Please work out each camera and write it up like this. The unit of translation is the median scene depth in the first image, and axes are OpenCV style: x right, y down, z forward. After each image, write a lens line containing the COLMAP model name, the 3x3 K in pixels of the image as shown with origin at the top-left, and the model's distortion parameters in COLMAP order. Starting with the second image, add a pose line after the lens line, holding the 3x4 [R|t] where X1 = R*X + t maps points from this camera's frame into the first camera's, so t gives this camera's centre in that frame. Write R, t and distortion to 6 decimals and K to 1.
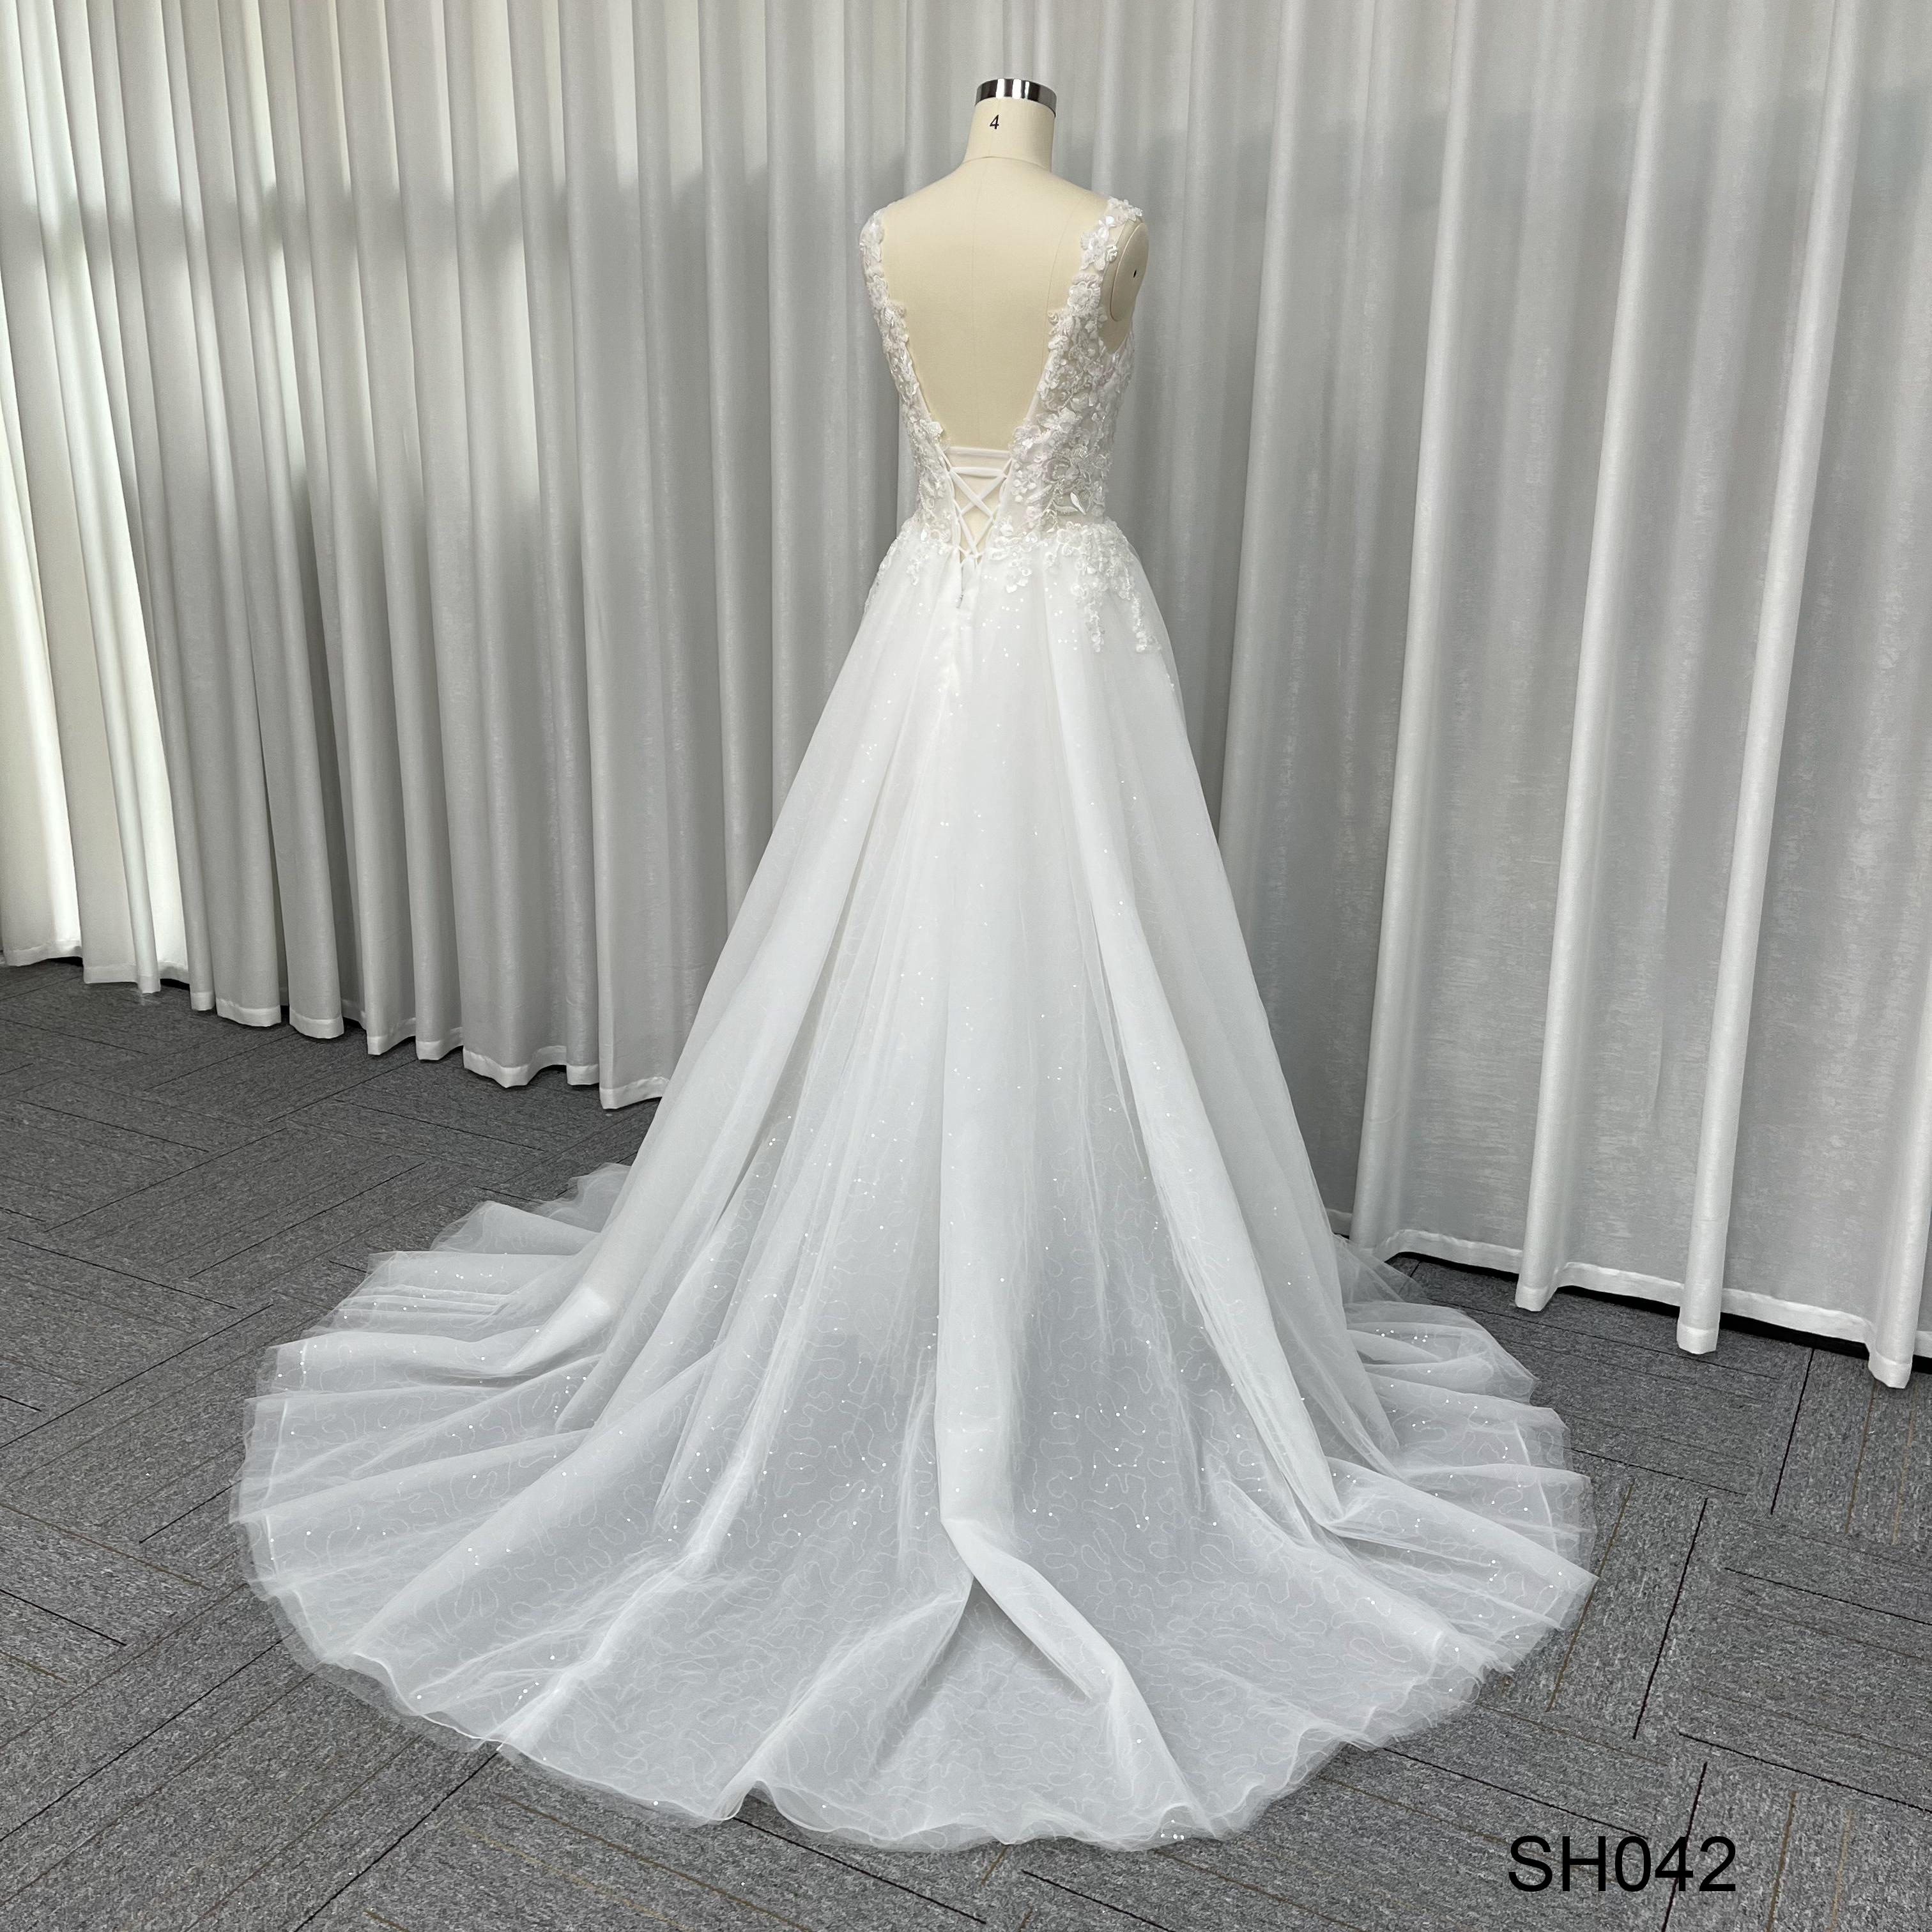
lens RADIAL K [[2010.5, 0, 922.0], [0, 2010.5, 957.1], [0, 0, 1]] dist [0.022063, -0.021331]
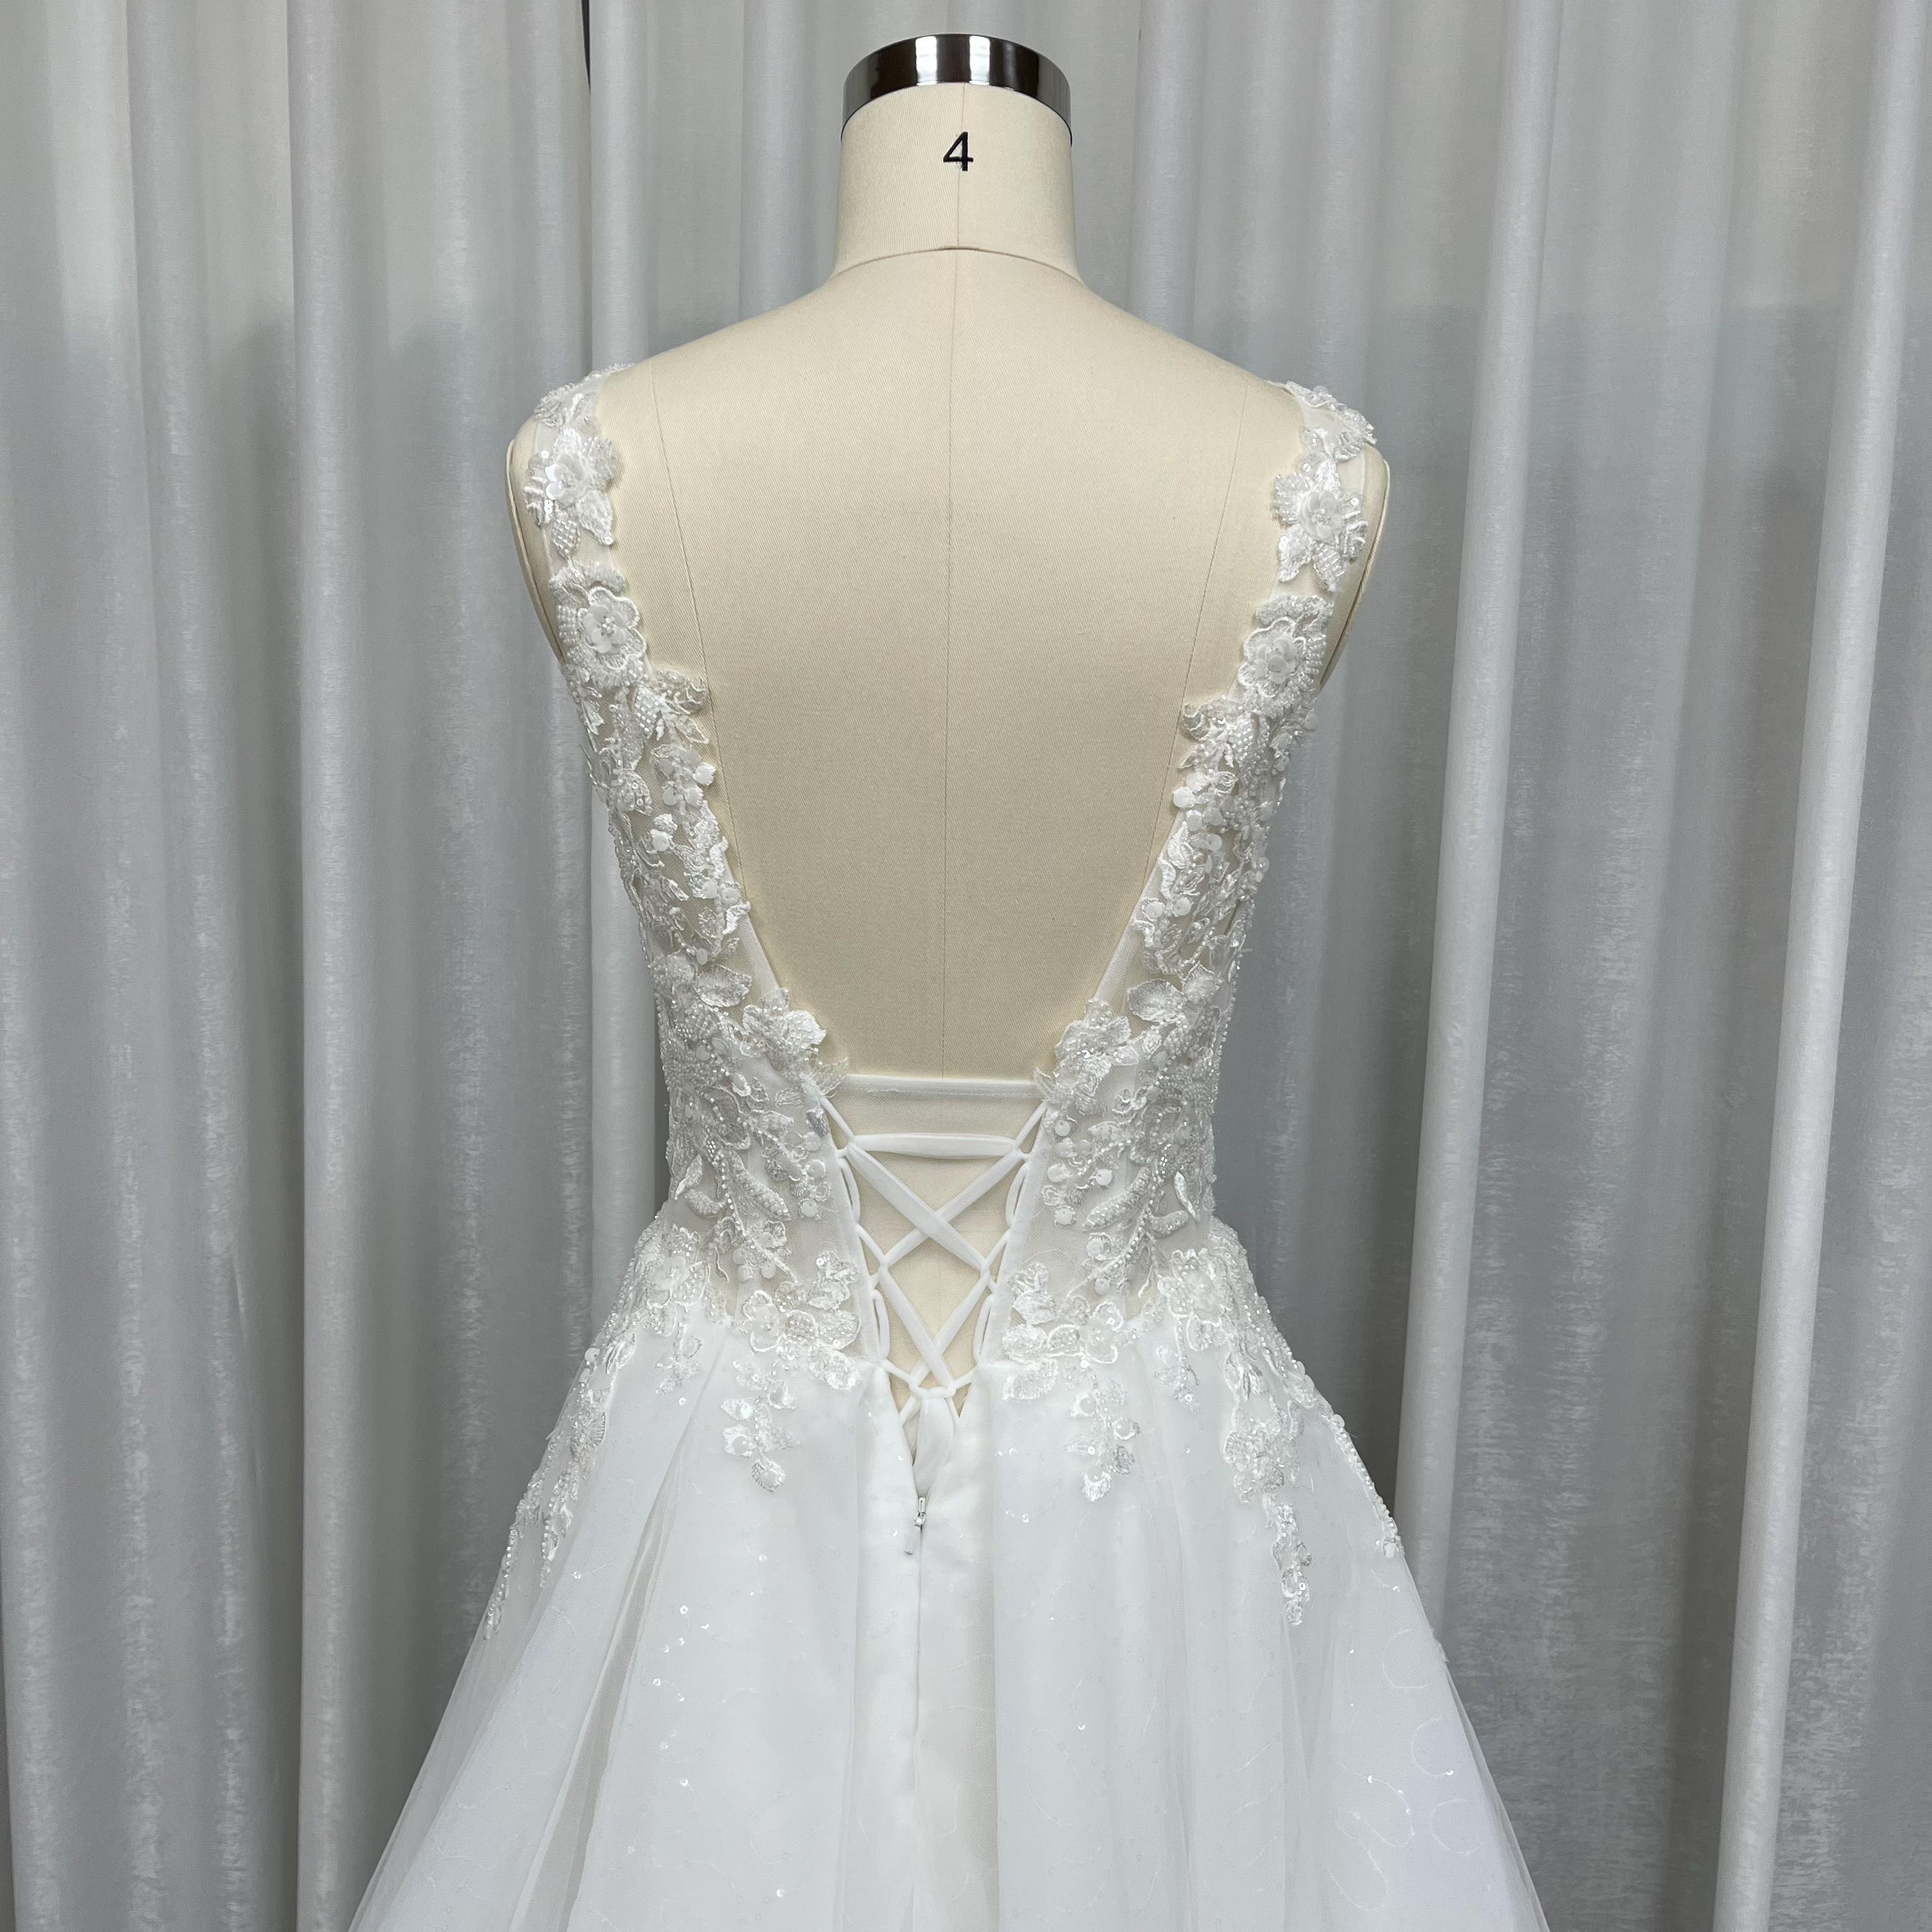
lens RADIAL K [[1906.7, 0, 947.4], [0, 1906.7, 959.5], [0, 0, 1]] dist [0.072743, -0.005553]
pose [[0.897115, -0.082966, 0.433937, -0.108598], [0.127428, 0.989058, -0.074340, -0.248020], [-0.423021, 0.121987, 0.897871, 0.704110]]
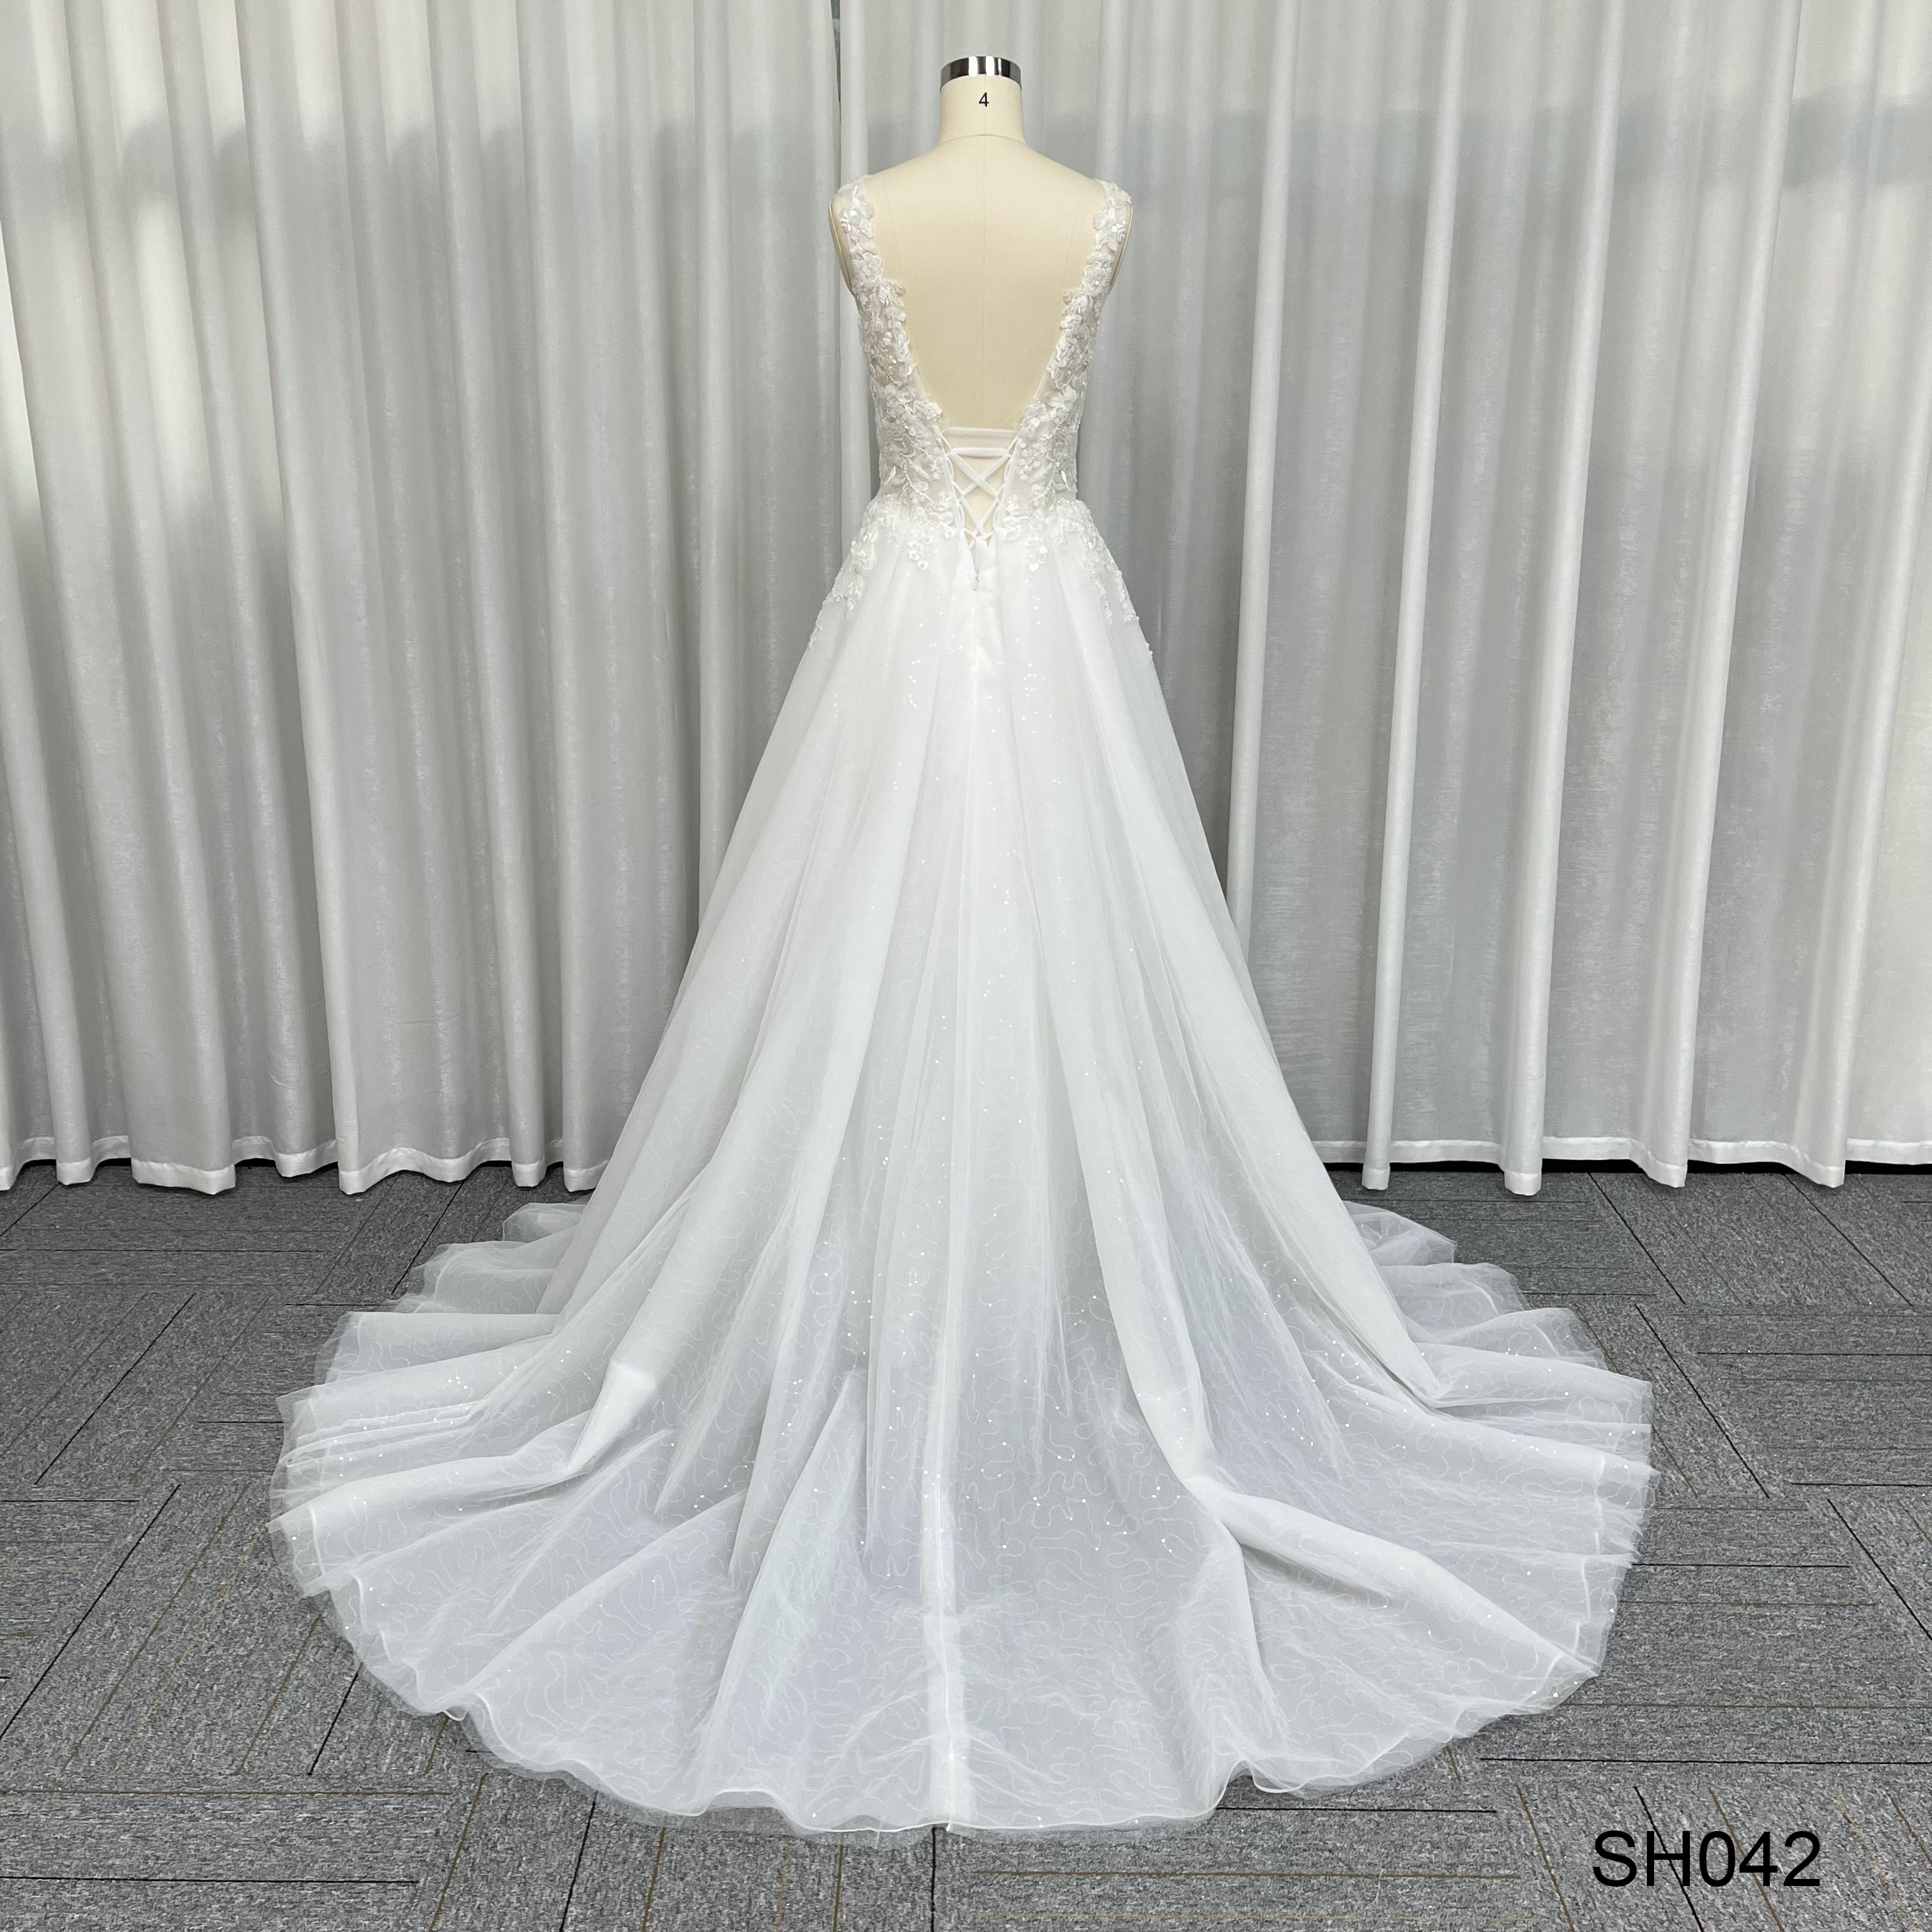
lens RADIAL K [[2009.4, 0, 971.7], [0, 2009.4, 953.7], [0, 0, 1]] dist [0.018578, -0.010214]
pose [[0.878093, -0.142517, 0.456773, -0.465522], [0.143225, 0.989130, 0.033284, -0.029429], [-0.456552, 0.036195, 0.888960, 0.126668]]
